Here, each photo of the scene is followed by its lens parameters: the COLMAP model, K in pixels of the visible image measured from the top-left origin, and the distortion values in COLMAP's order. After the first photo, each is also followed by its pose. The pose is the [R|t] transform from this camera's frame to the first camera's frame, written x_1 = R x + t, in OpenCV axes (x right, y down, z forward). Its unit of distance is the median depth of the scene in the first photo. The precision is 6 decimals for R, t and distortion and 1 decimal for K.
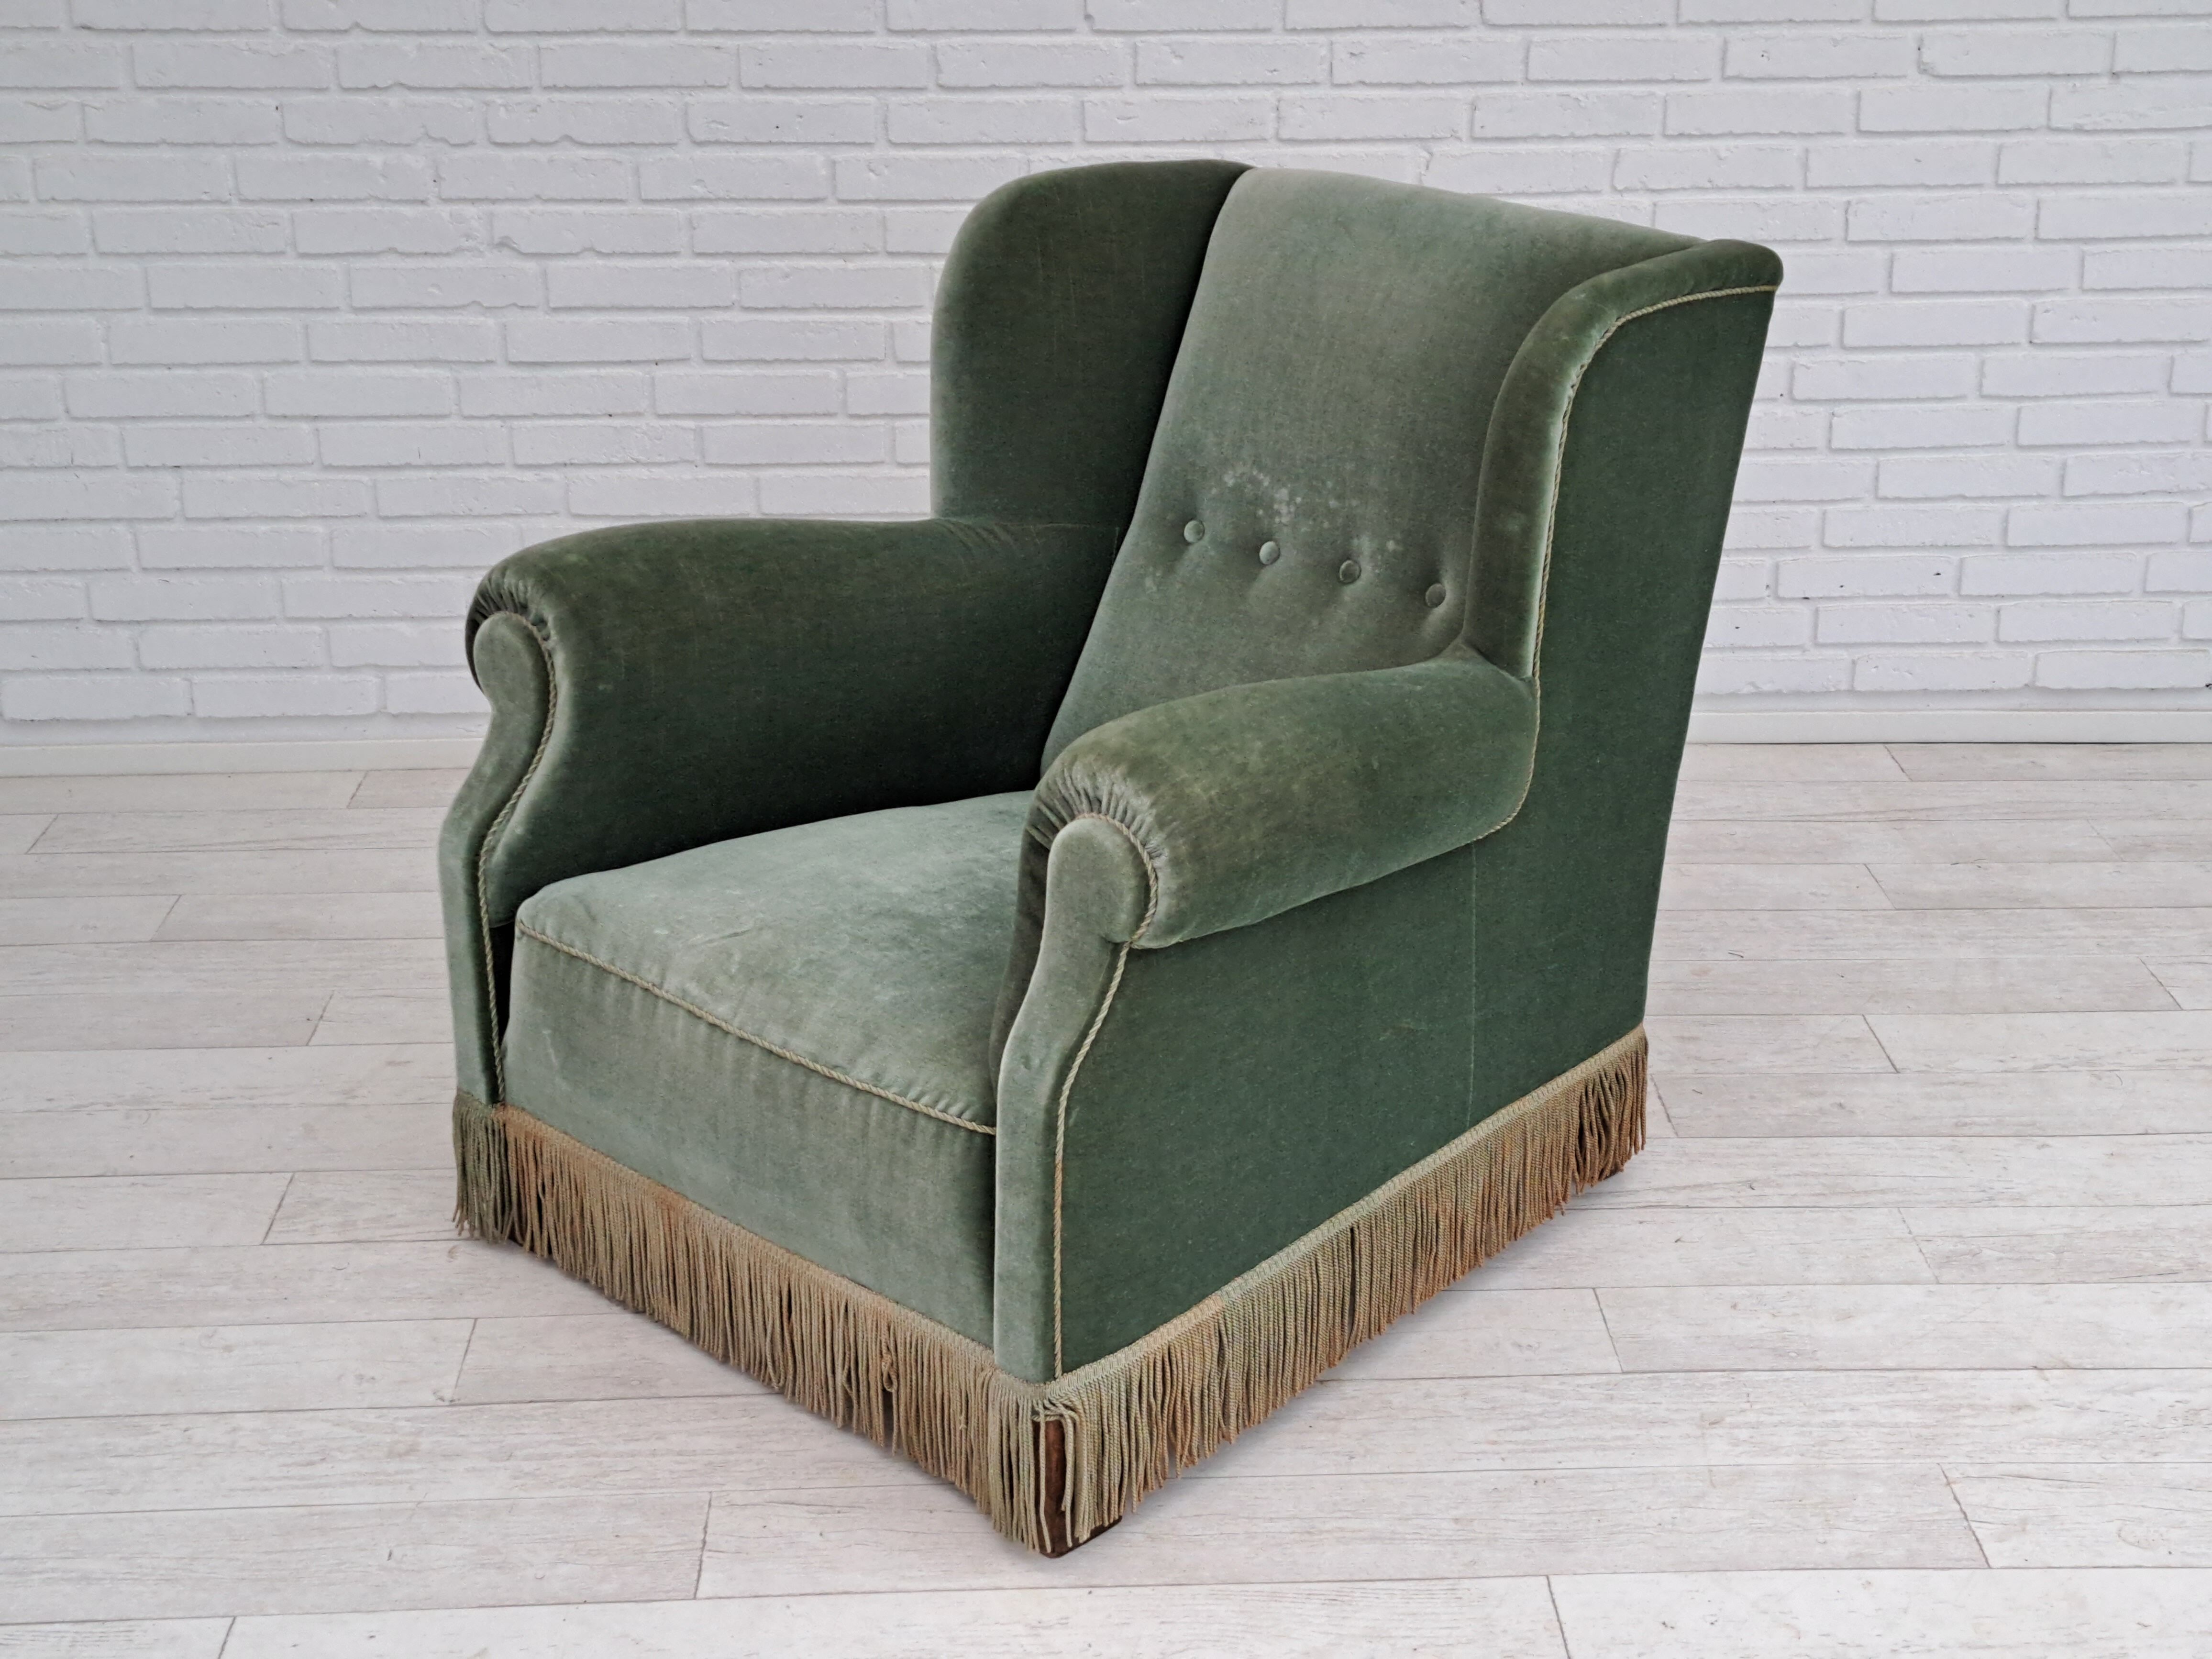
lens RADIAL K [[3107.4, 0, 1136.9], [0, 3107.4, 821.4], [0, 0, 1]] dist [0.102828, -0.149615]
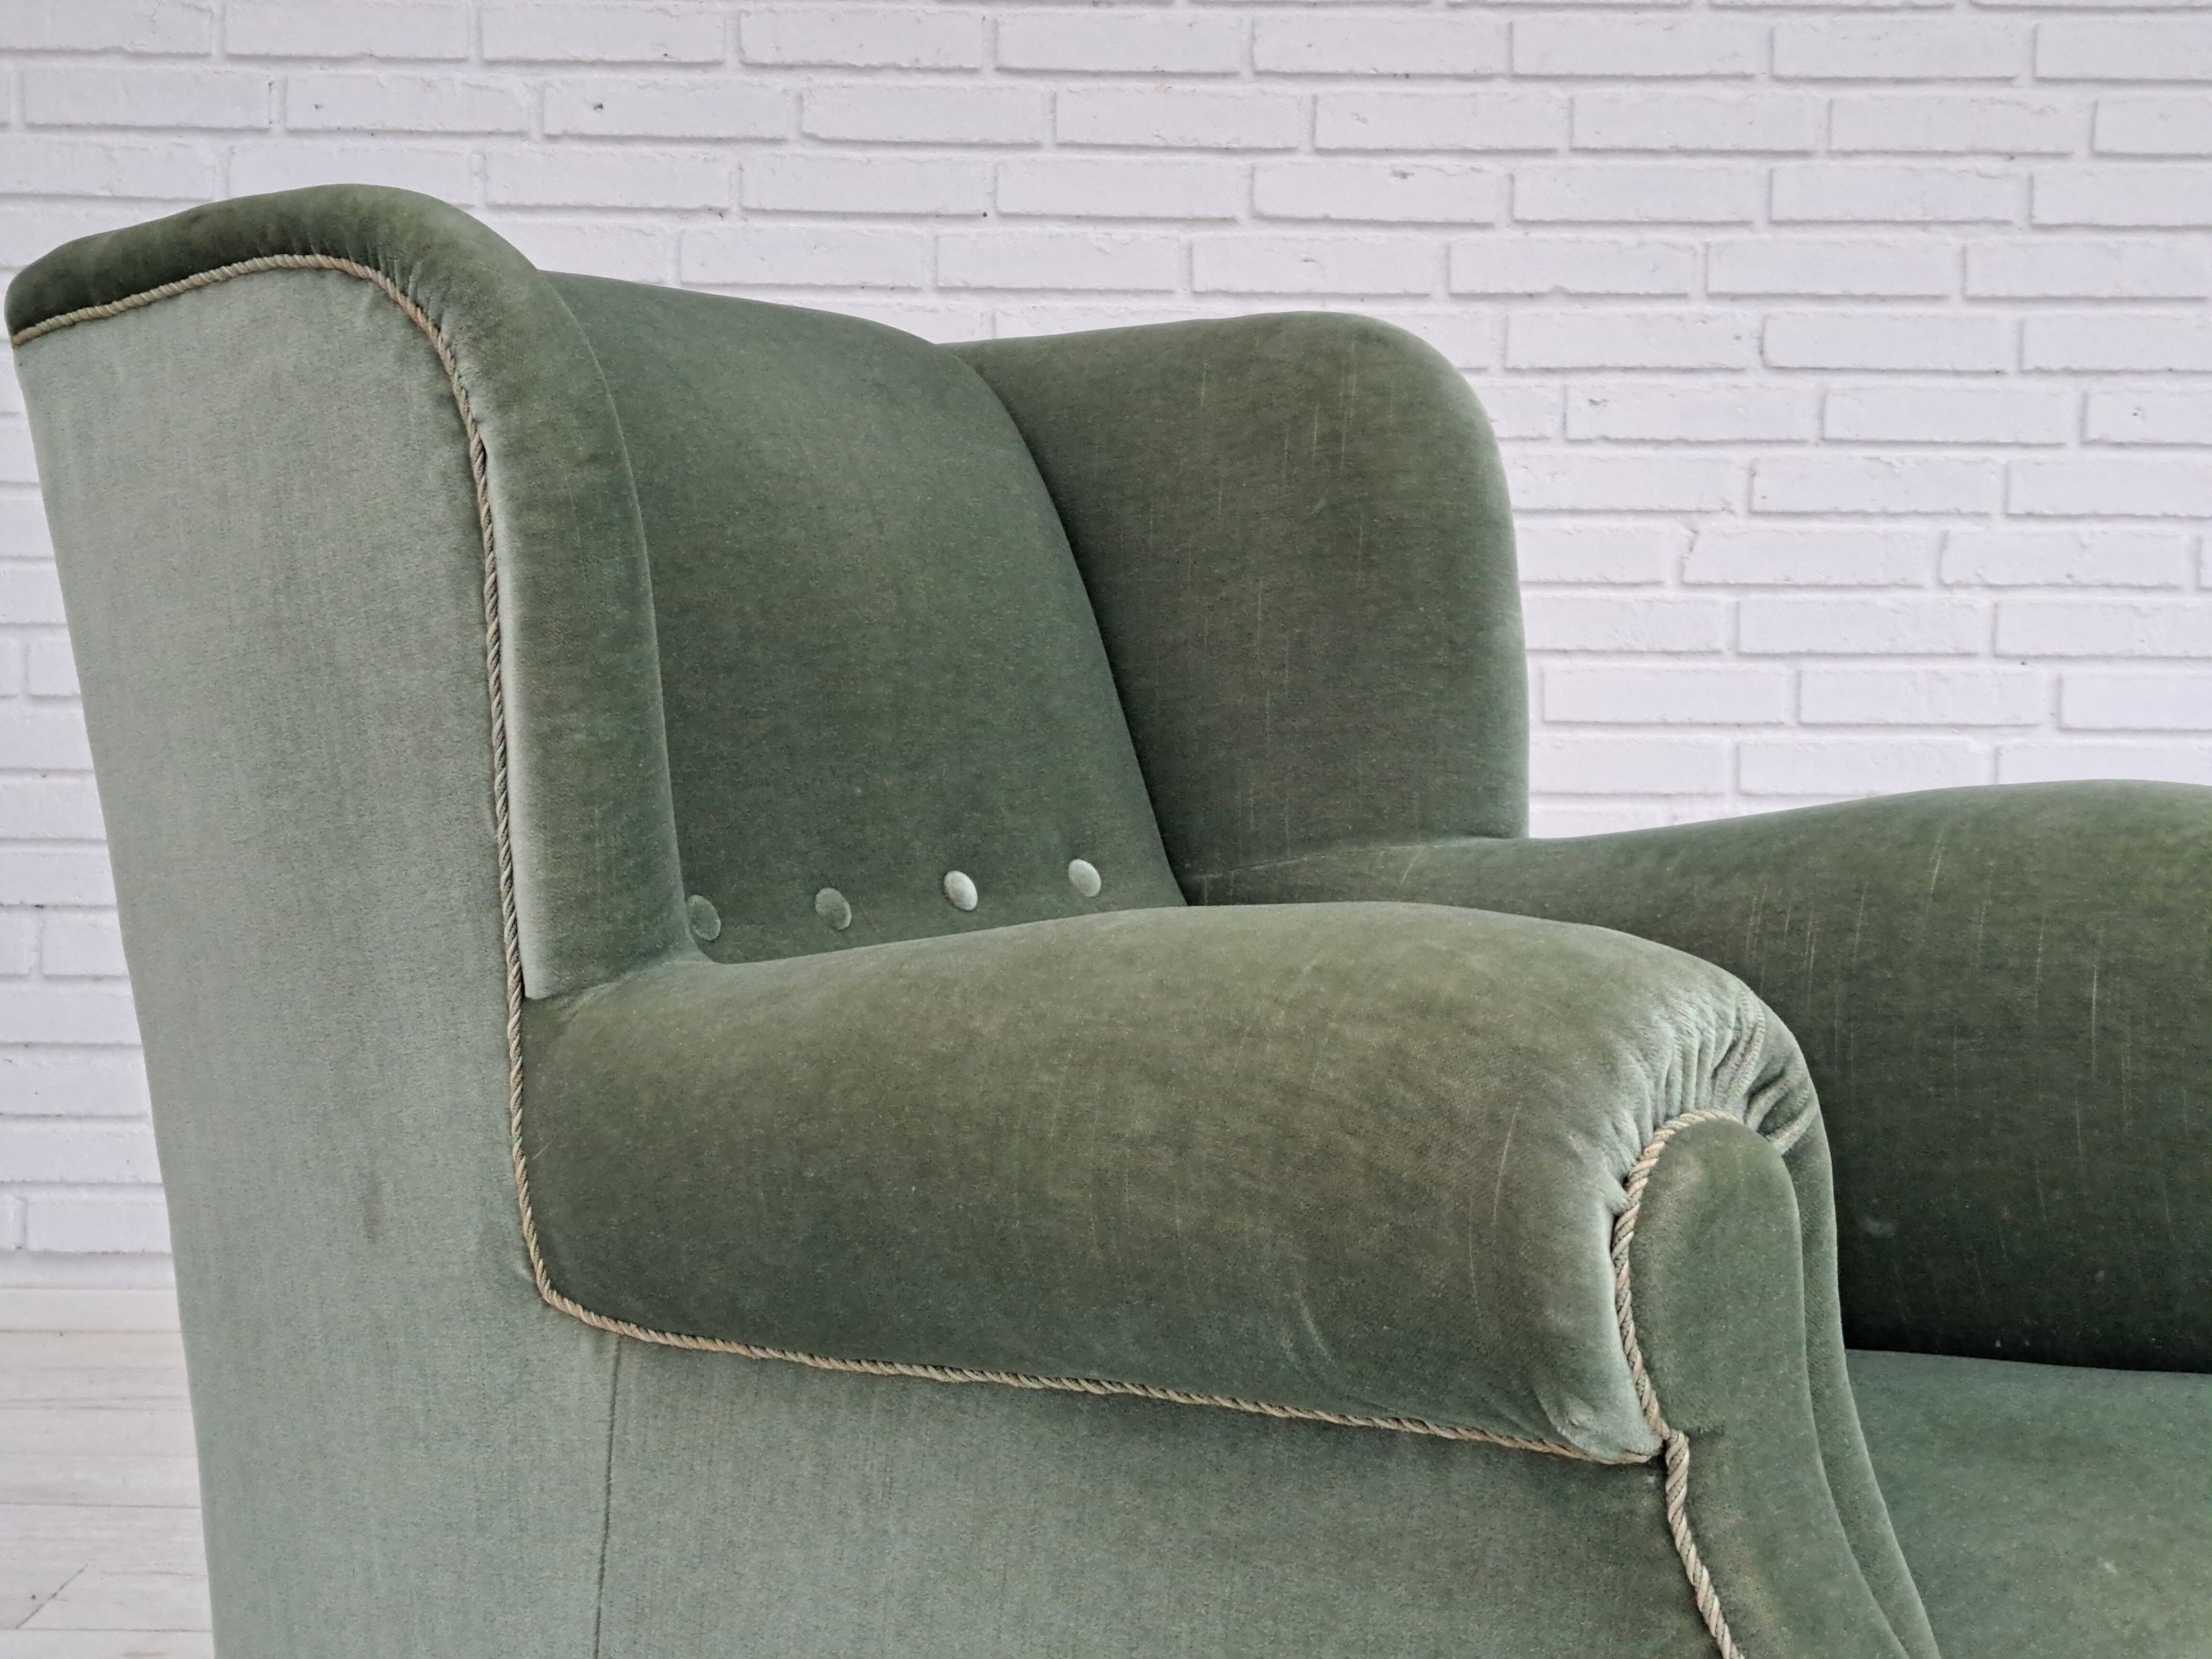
lens RADIAL K [[3111.9, 0, 1156.5], [0, 3111.9, 797.1], [0, 0, 1]] dist [0.209099, -0.722921]
pose [[0.998490, 0.021478, -0.050555, 0.002333], [-0.035258, 0.956363, -0.290046, 0.076208], [0.042119, 0.291390, 0.955676, 0.280761]]
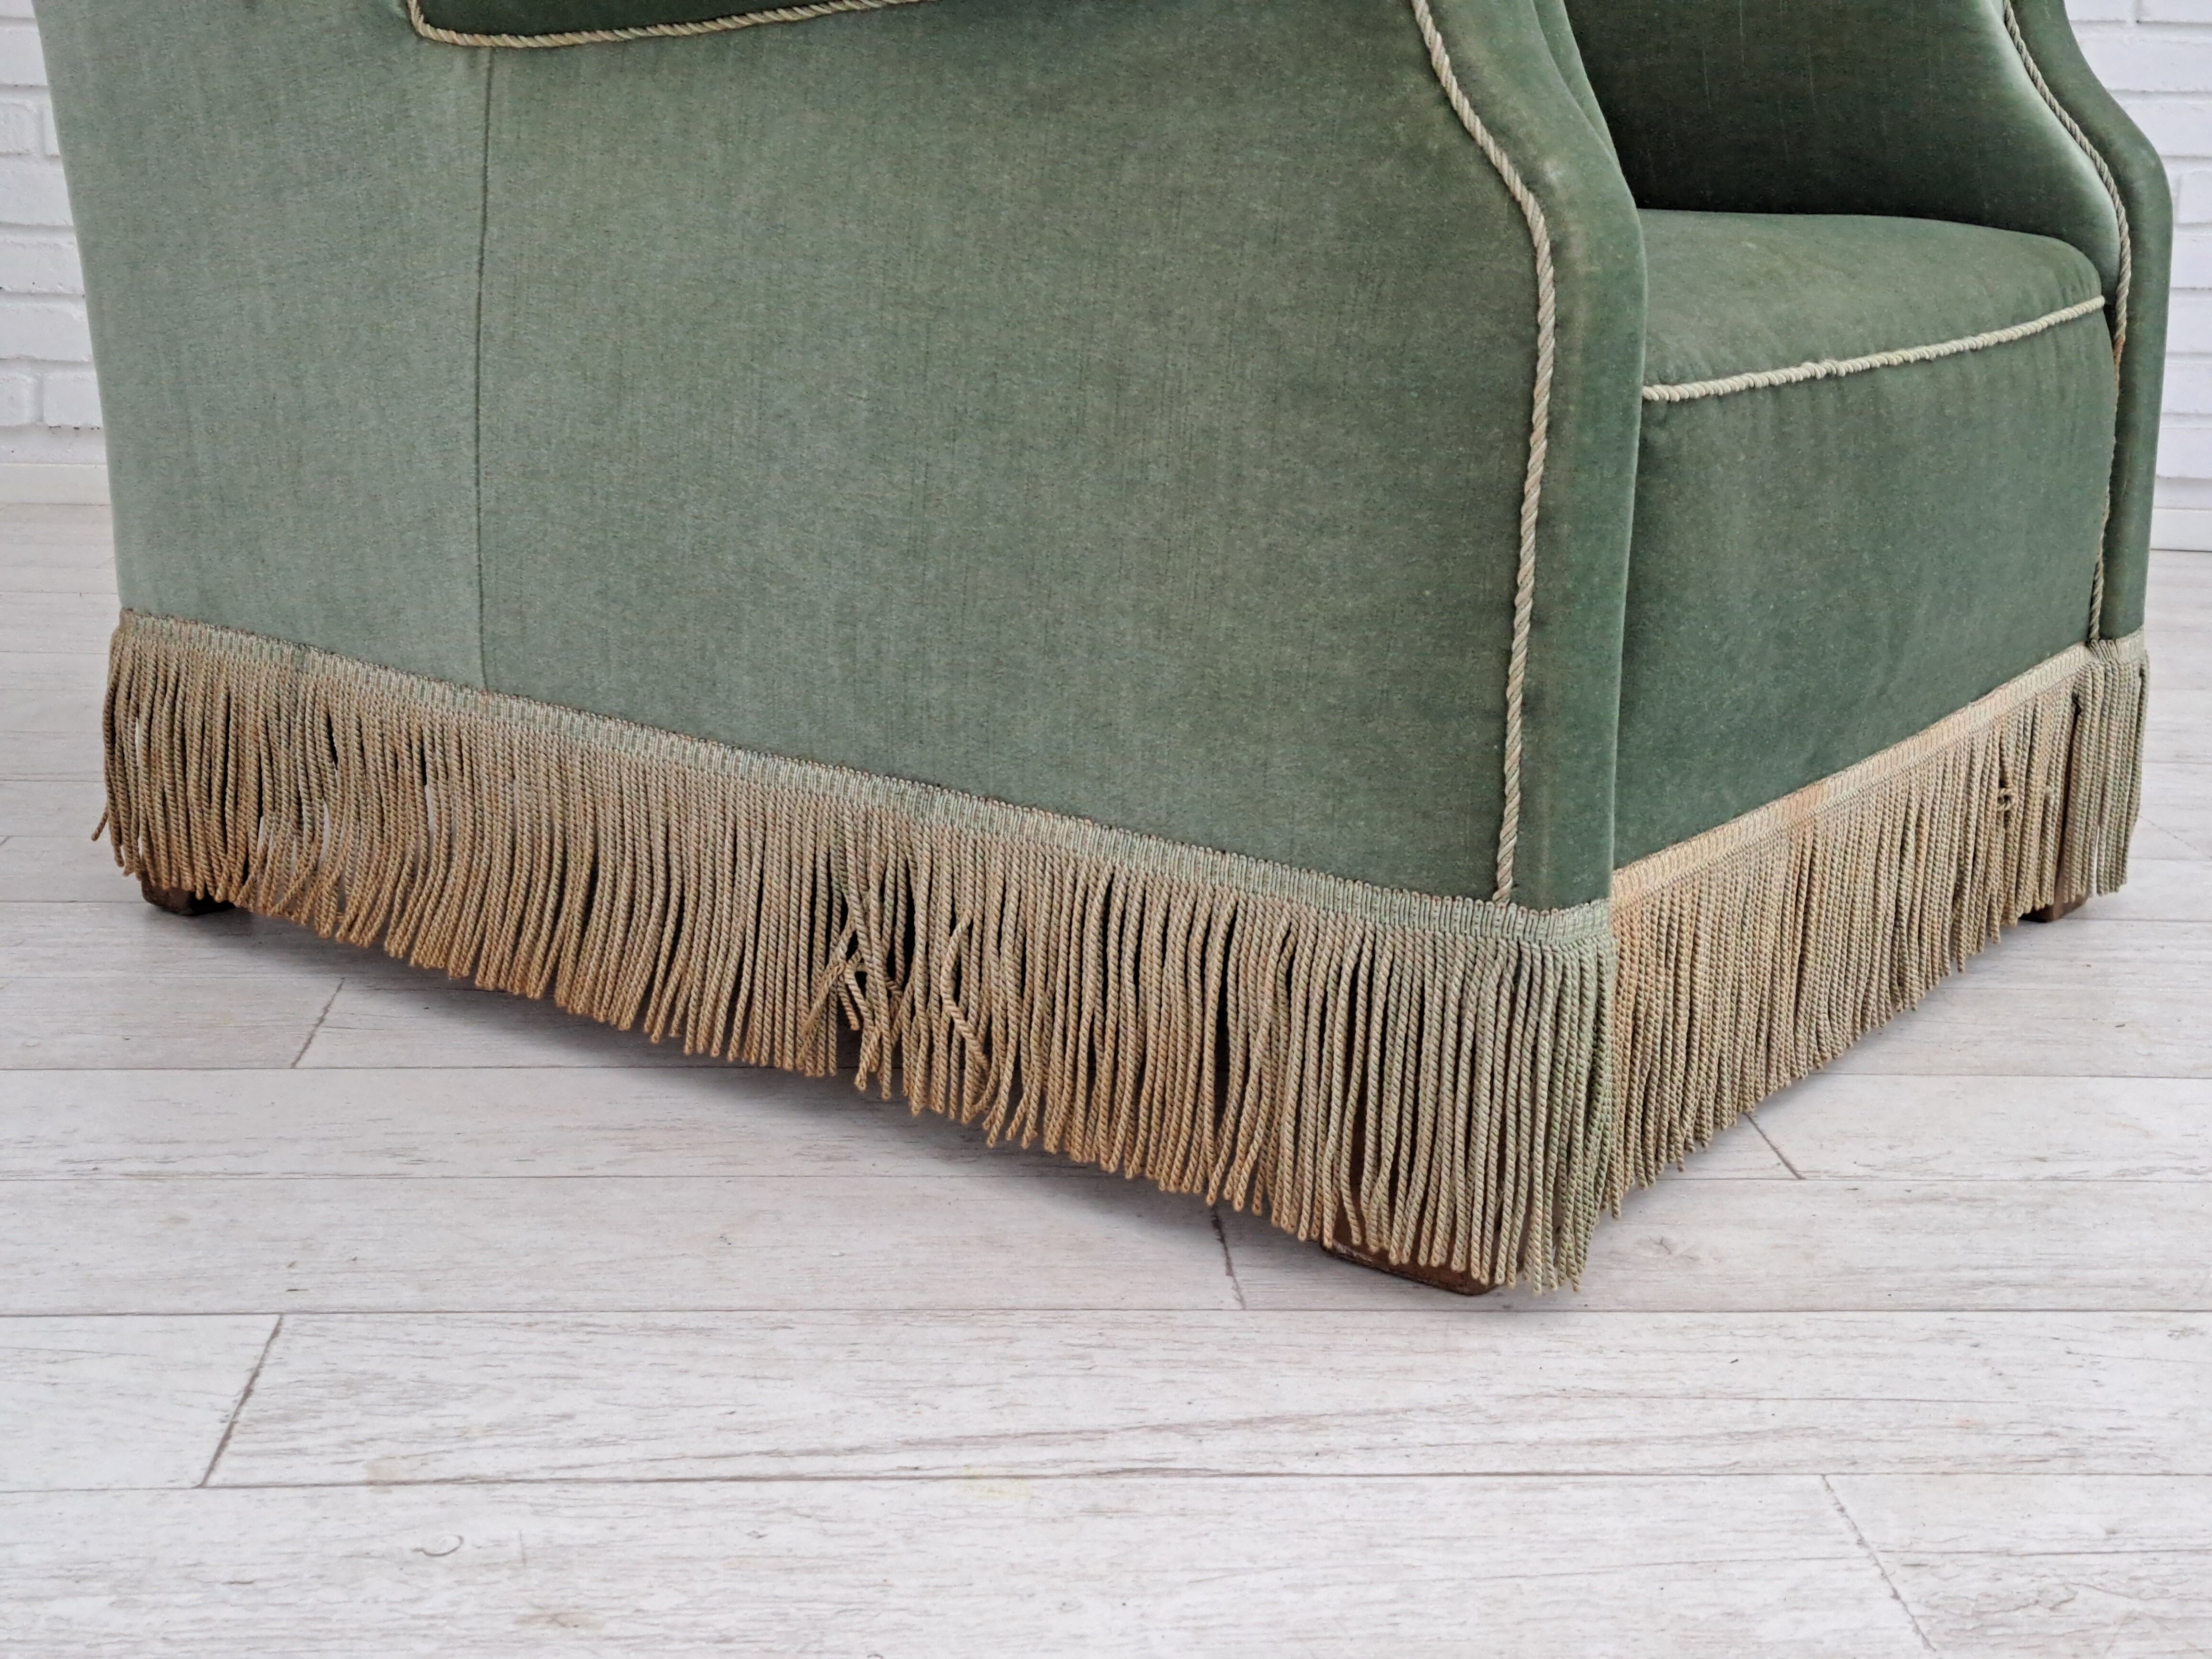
lens RADIAL K [[3099.2, 0, 1132.2], [0, 3099.2, 825.2], [0, 0, 1]] dist [0.203445, -0.660401]
pose [[0.998458, 0.026523, 0.048759, -0.008054], [-0.019627, 0.990400, -0.136832, 0.173938], [-0.051920, 0.135664, 0.989394, 0.247634]]
